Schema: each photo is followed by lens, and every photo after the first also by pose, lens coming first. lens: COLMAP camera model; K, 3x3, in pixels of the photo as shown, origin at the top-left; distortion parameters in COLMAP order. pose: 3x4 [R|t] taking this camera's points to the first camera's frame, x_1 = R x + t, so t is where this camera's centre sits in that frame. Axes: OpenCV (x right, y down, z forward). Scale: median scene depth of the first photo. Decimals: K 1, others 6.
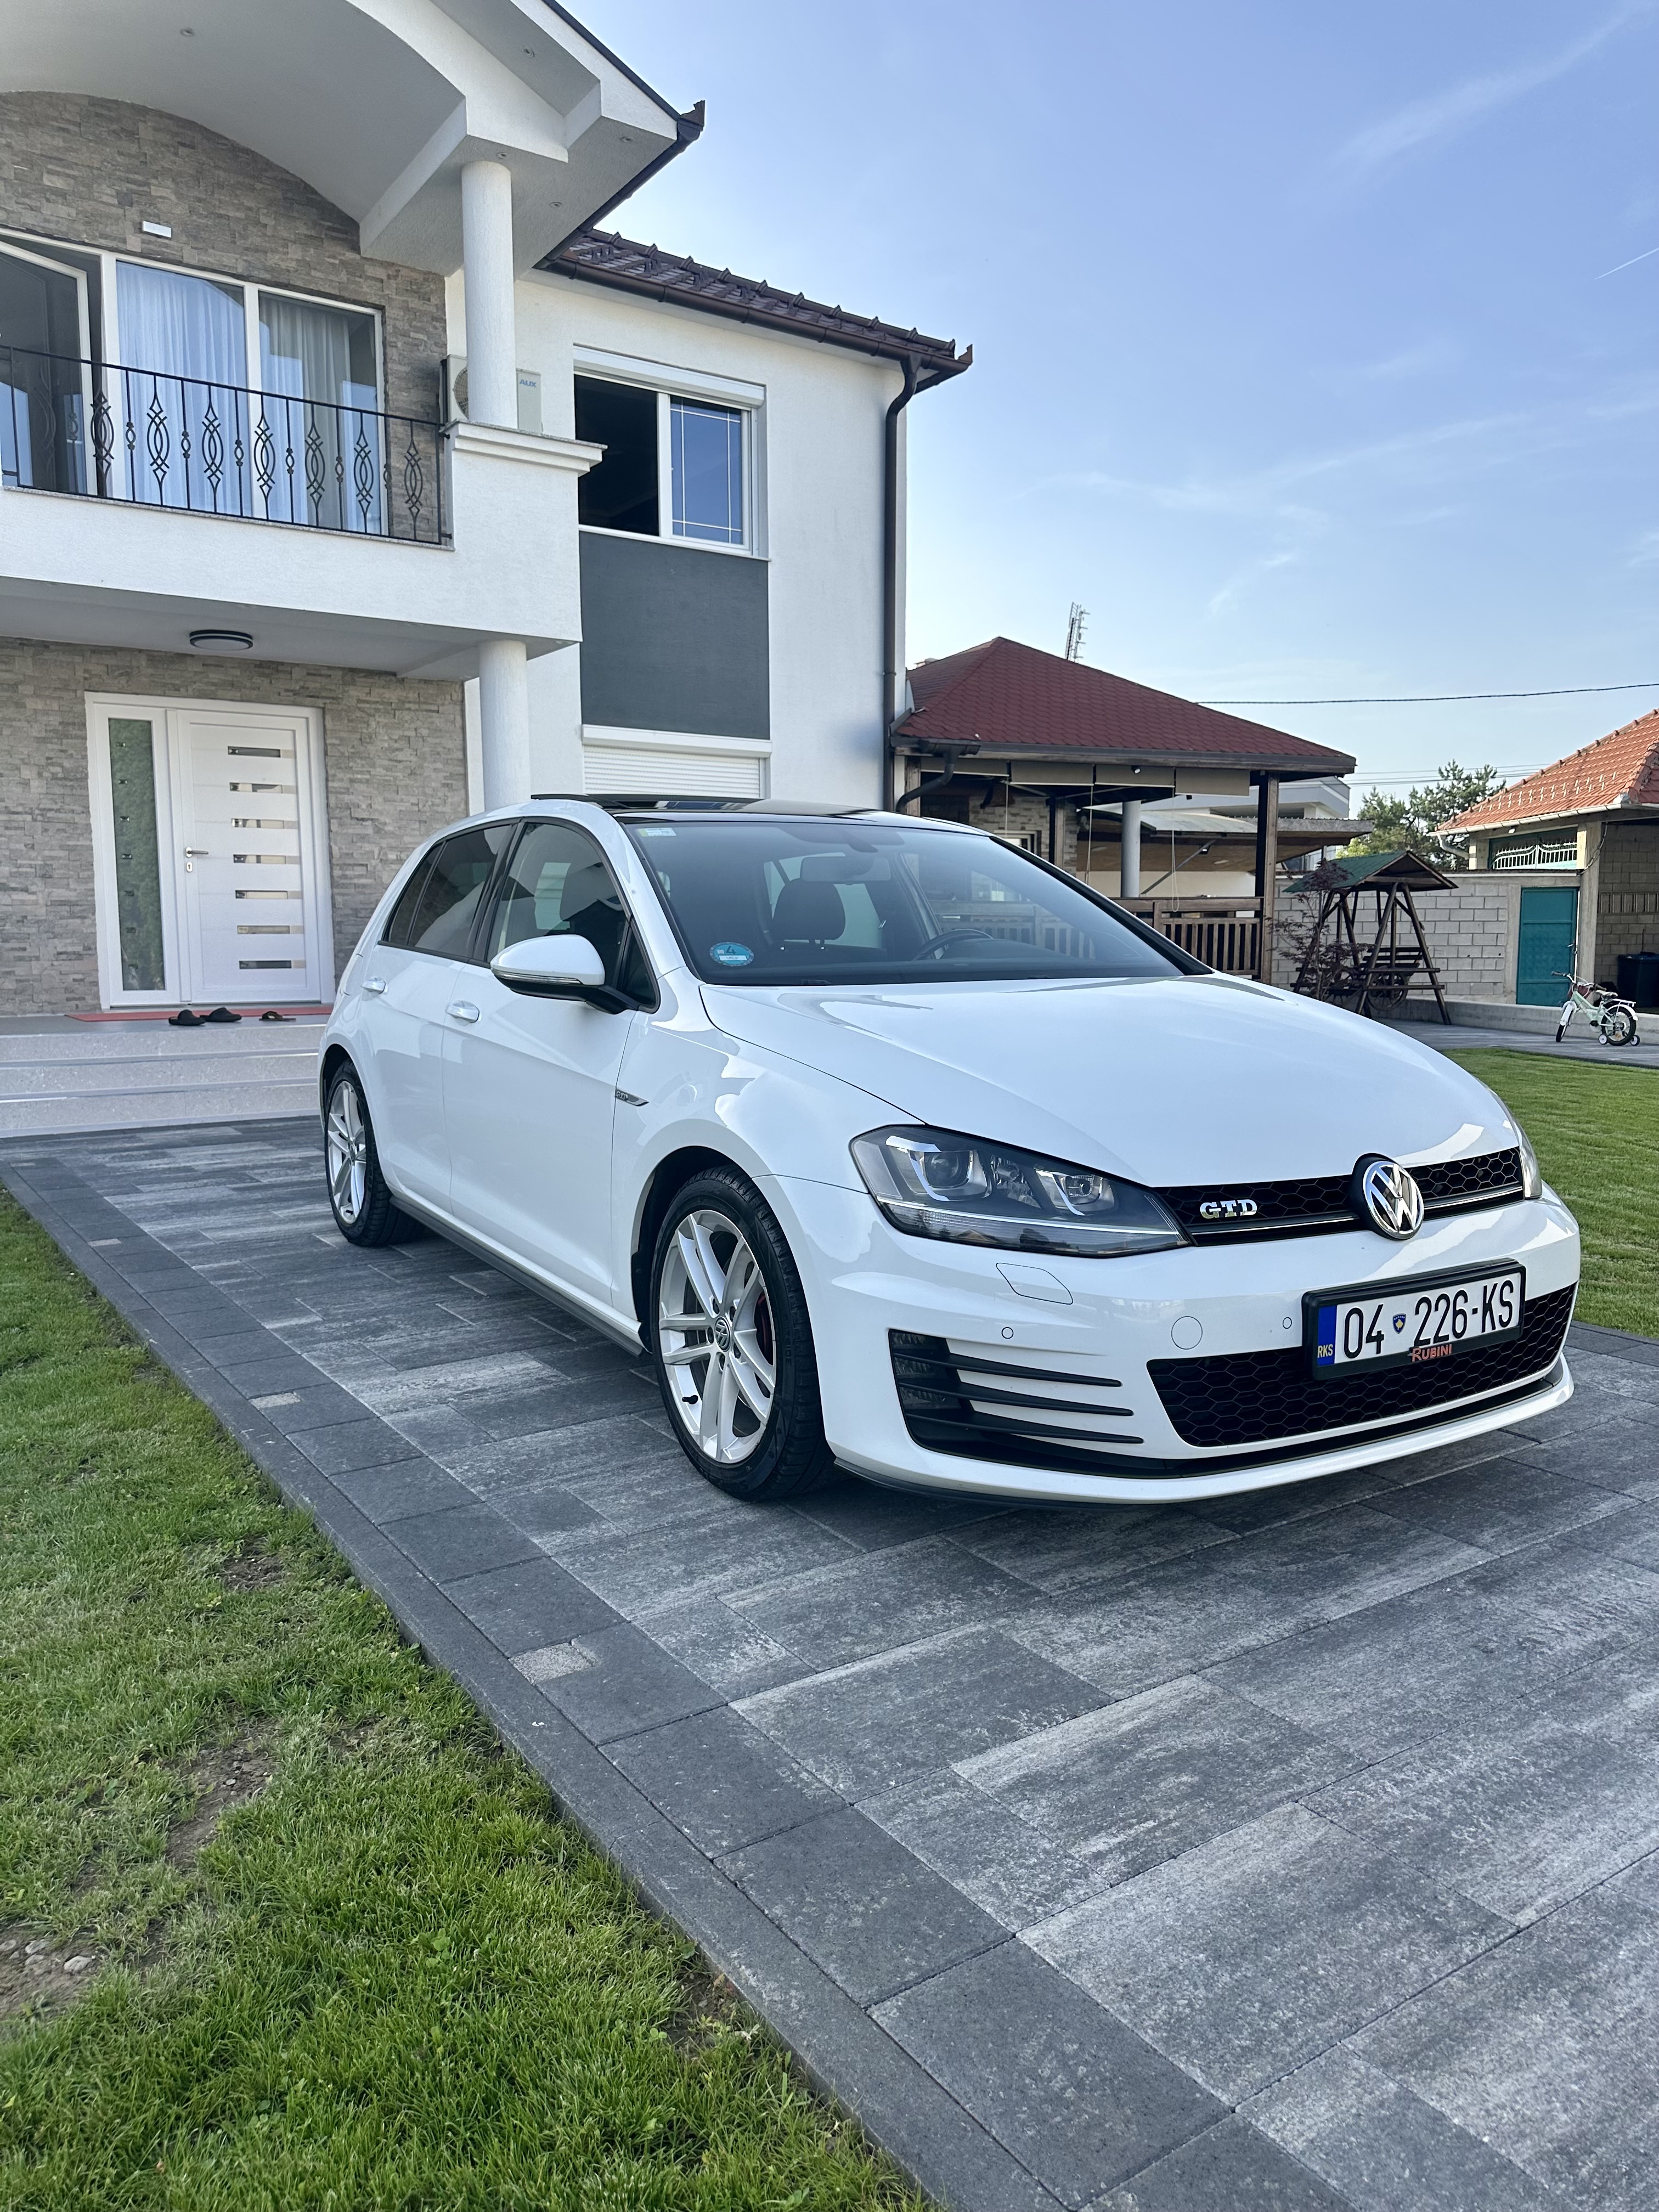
lens RADIAL K [[1531.3, 0, 820.7], [0, 1531.3, 1111.1], [0, 0, 1]] dist [-0.022319, -0.002170]
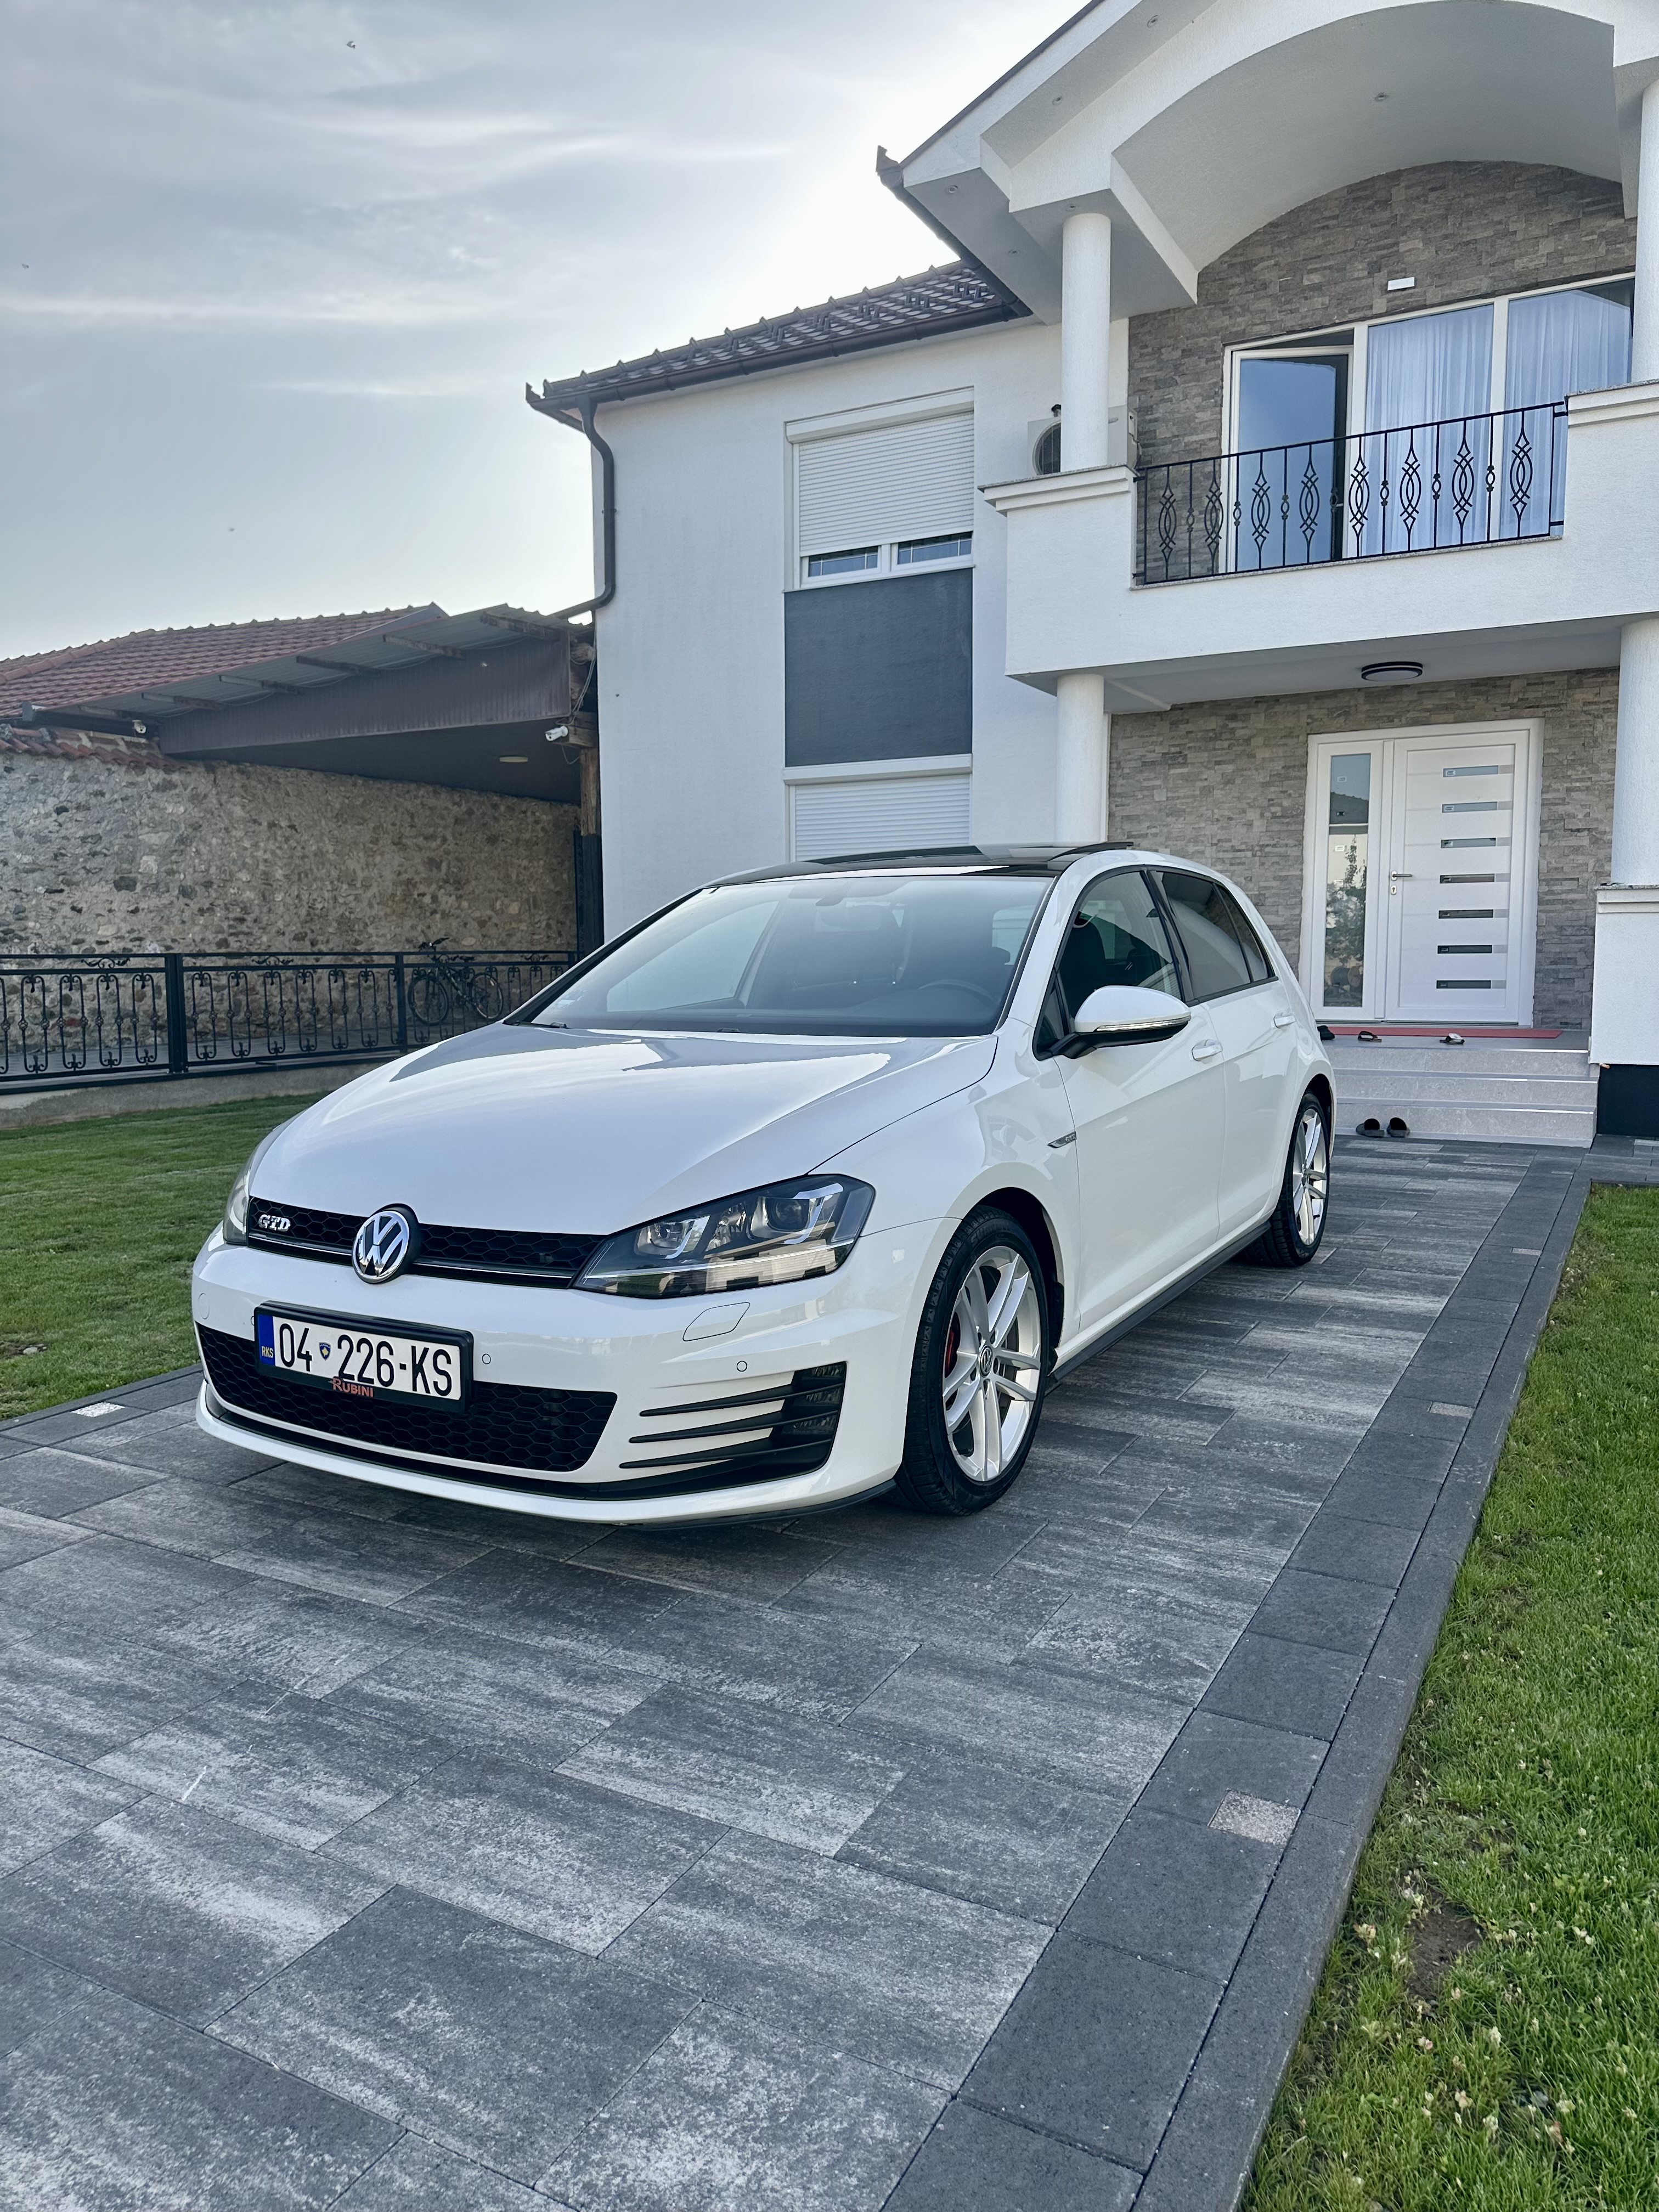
lens RADIAL K [[1531.3, 0, 820.7], [0, 1531.3, 1111.1], [0, 0, 1]] dist [-0.022319, -0.002170]
pose [[0.477882, 0.083117, -0.874483, 0.347495], [-0.086444, 0.995131, 0.047345, -0.027469], [0.874160, 0.052968, 0.482741, 0.176146]]
